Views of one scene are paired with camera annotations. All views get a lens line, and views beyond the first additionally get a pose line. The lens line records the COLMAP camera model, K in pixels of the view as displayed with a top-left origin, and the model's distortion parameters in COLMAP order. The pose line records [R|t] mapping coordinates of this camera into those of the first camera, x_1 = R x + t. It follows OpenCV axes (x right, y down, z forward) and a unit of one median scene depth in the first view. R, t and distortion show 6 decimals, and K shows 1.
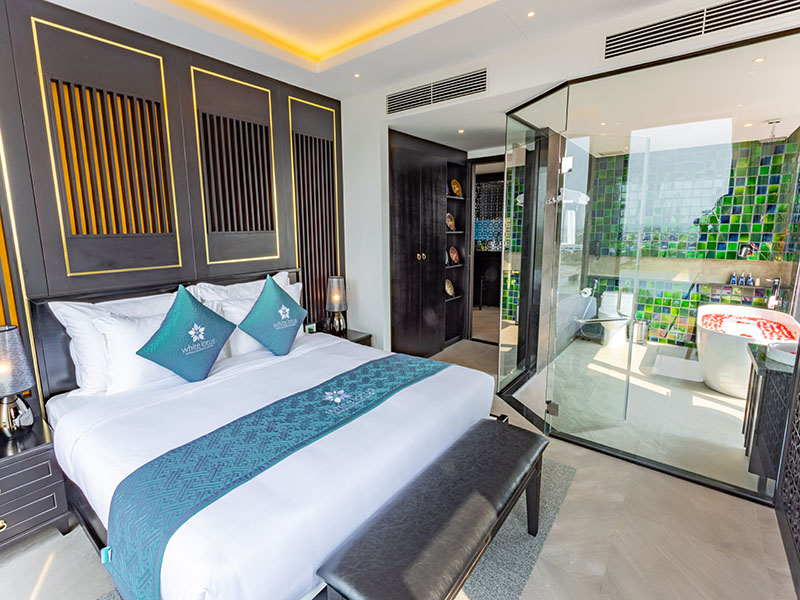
lens RADIAL K [[377.2, 0, 399.6], [0, 377.2, 283.4], [0, 0, 1]] dist [-0.001971, 0.000437]
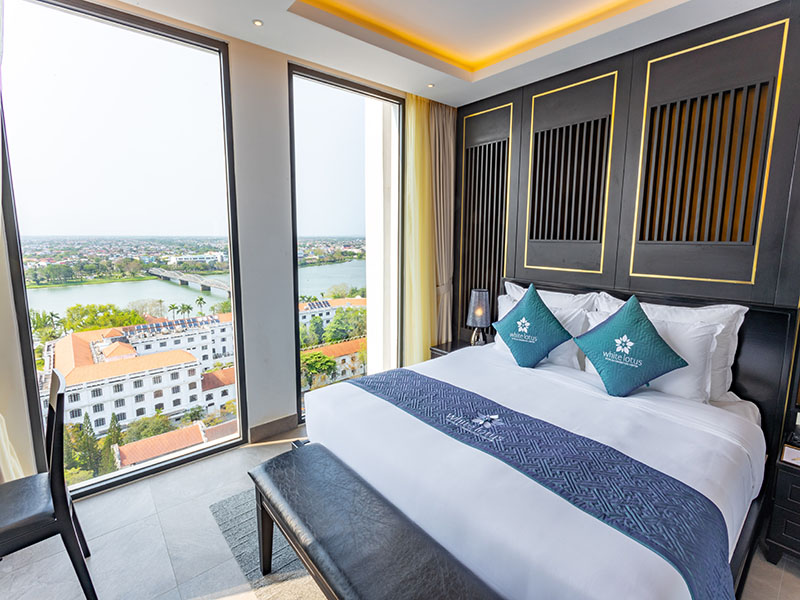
lens RADIAL K [[377.2, 0, 399.6], [0, 377.2, 283.4], [0, 0, 1]] dist [-0.001971, 0.000437]
pose [[-0.206586, 0.135828, -0.968955, 0.545338], [-0.149697, 0.974270, 0.168489, -0.112010], [0.966909, 0.179857, -0.180938, 0.681761]]
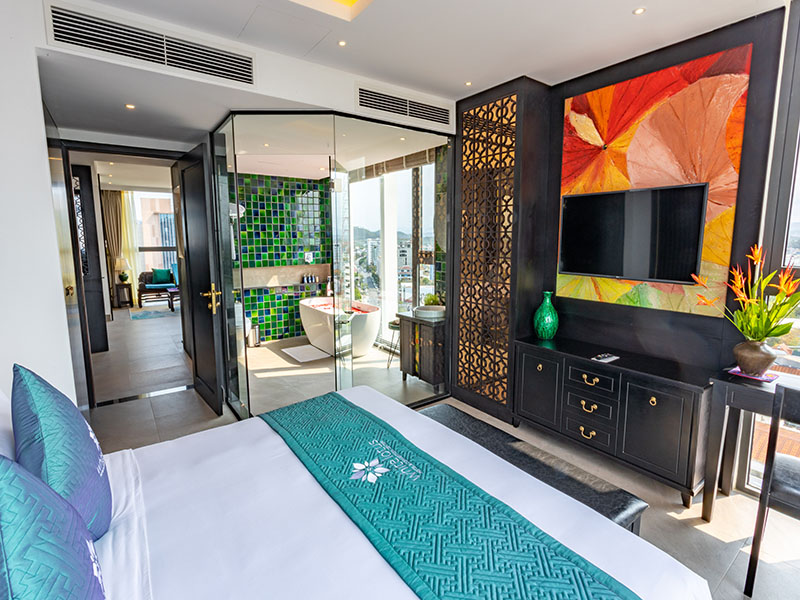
lens RADIAL K [[386.6, 0, 395.1], [0, 386.6, 288.2], [0, 0, 1]] dist [0.004203, 0.001036]
pose [[0.279408, -0.118936, 0.952778, -0.629923], [0.146330, 0.985982, 0.080169, -0.079228], [-0.948957, 0.117020, 0.292896, 0.523464]]
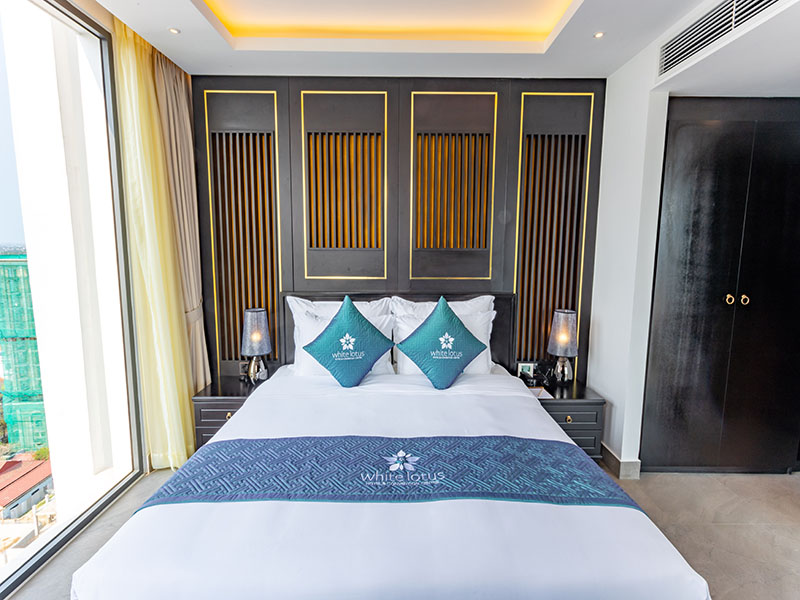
lens RADIAL K [[375.6, 0, 398.6], [0, 375.6, 284.8], [0, 0, 1]] dist [-0.002841, -0.000304]
pose [[0.618074, 0.098745, -0.779894, 0.299291], [-0.131804, 0.991053, 0.021024, -0.057968], [0.774992, 0.089798, 0.625559, 0.362806]]
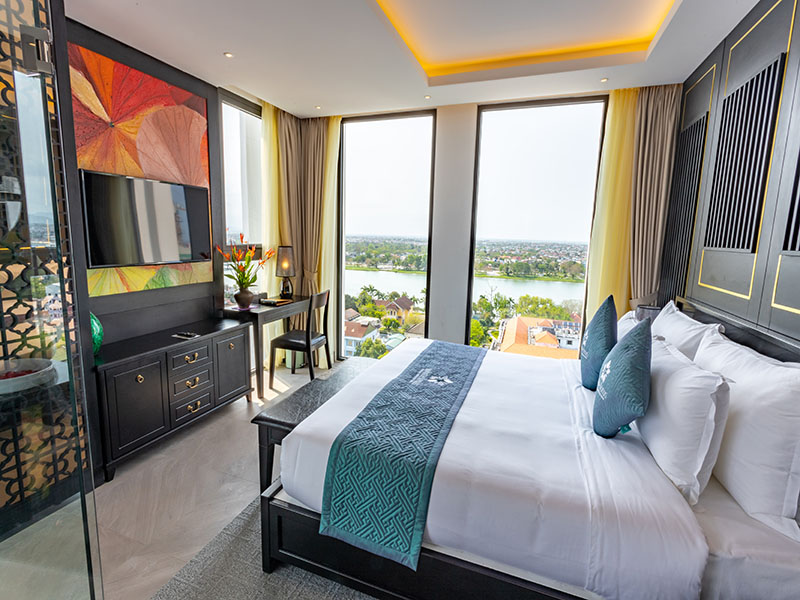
lens RADIAL K [[376.8, 0, 398.0], [0, 376.8, 288.2], [0, 0, 1]] dist [-0.001402, -0.000269]
pose [[-0.953490, 0.024549, -0.300424, 0.223973], [-0.065815, 0.955673, 0.286979, -0.222212], [0.294153, 0.293404, -0.909609, 1.464389]]
